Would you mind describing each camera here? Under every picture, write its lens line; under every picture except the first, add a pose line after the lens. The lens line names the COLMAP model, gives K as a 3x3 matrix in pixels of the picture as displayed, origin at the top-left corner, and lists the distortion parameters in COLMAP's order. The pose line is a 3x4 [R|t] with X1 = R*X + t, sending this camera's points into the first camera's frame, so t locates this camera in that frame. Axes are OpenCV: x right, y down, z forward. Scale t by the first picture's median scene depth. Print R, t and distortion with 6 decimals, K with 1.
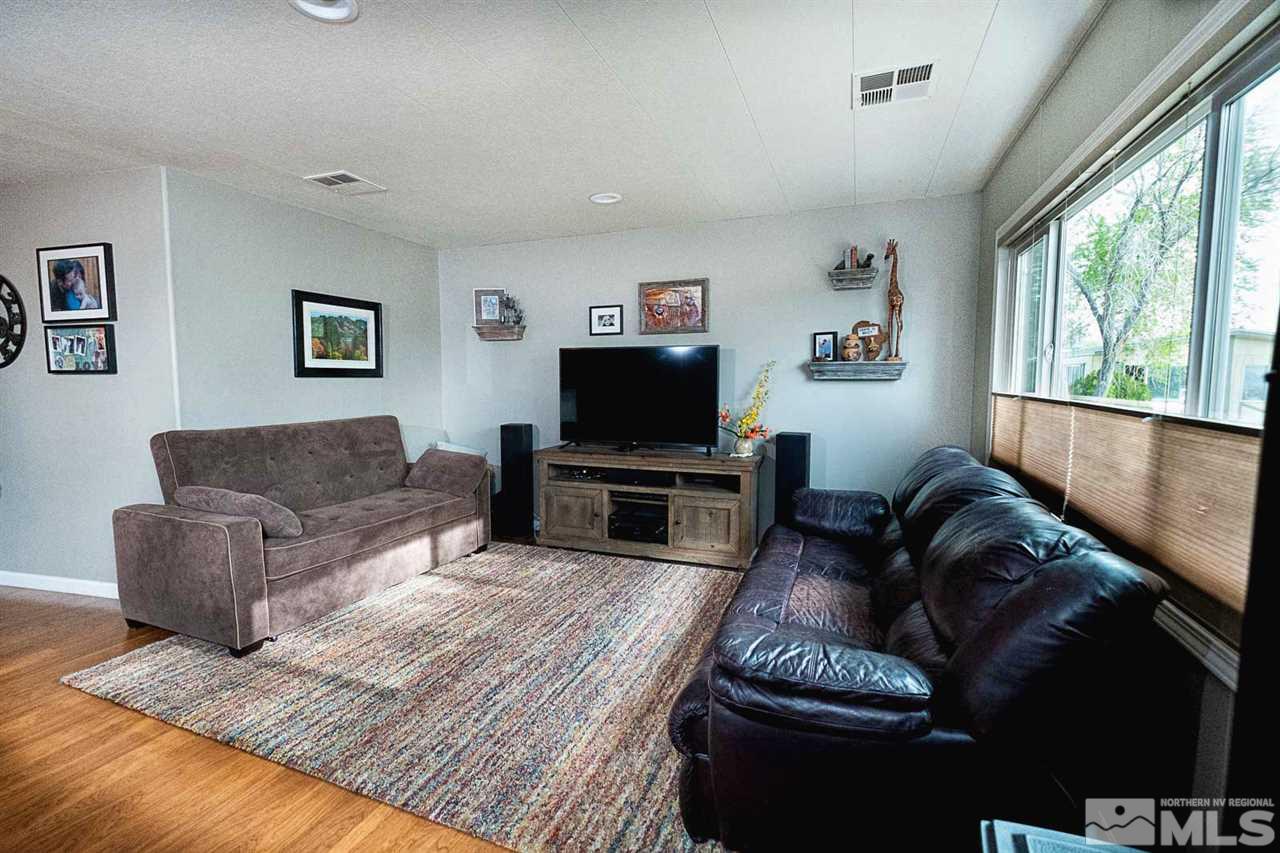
lens RADIAL K [[559.9, 0, 638.1], [0, 559.9, 424.8], [0, 0, 1]] dist [-0.003102, -0.000230]
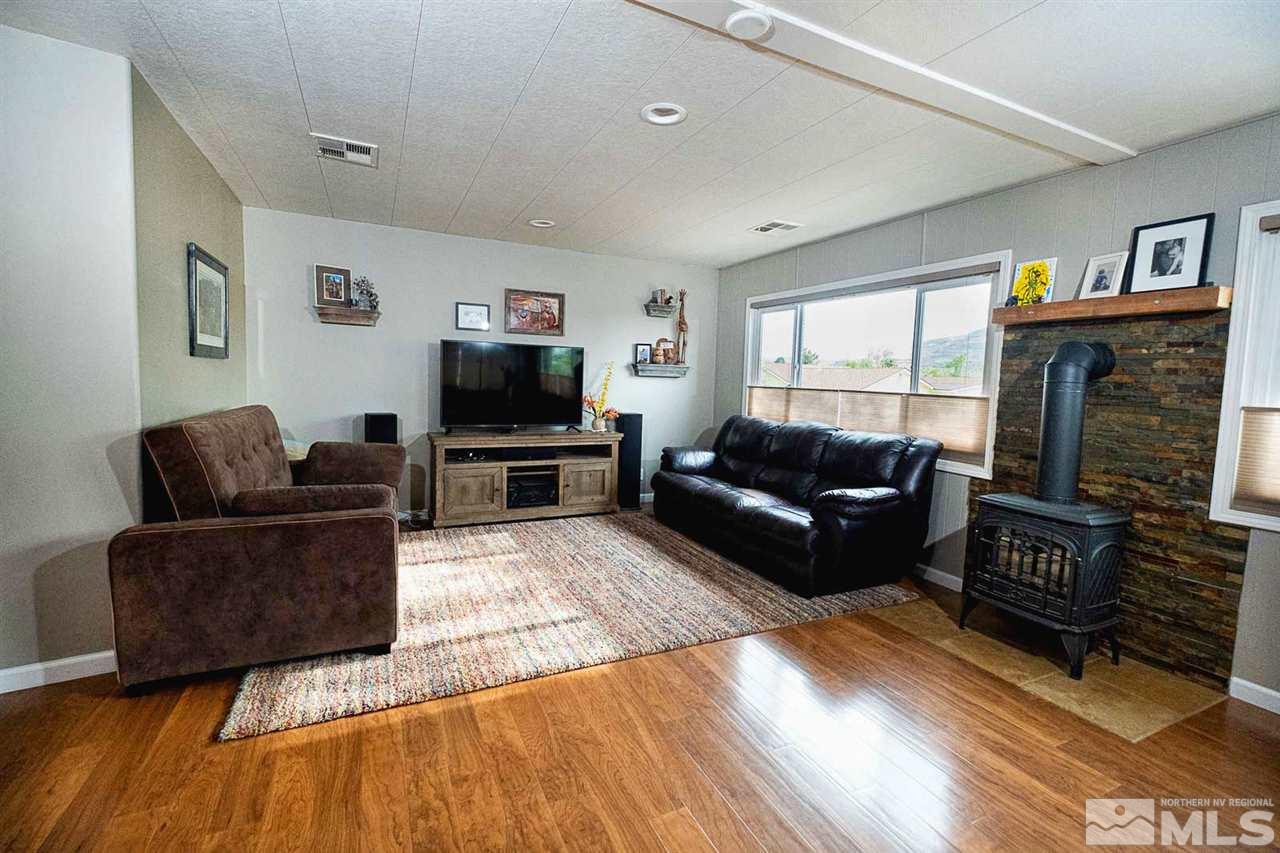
lens RADIAL K [[559.9, 0, 634.3], [0, 559.9, 423.2], [0, 0, 1]] dist [-0.003102, -0.000230]
pose [[0.675858, -0.036998, 0.736103, -0.765339], [0.031013, 0.999282, 0.021751, 0.010190], [-0.736379, 0.008129, 0.676520, 0.025330]]
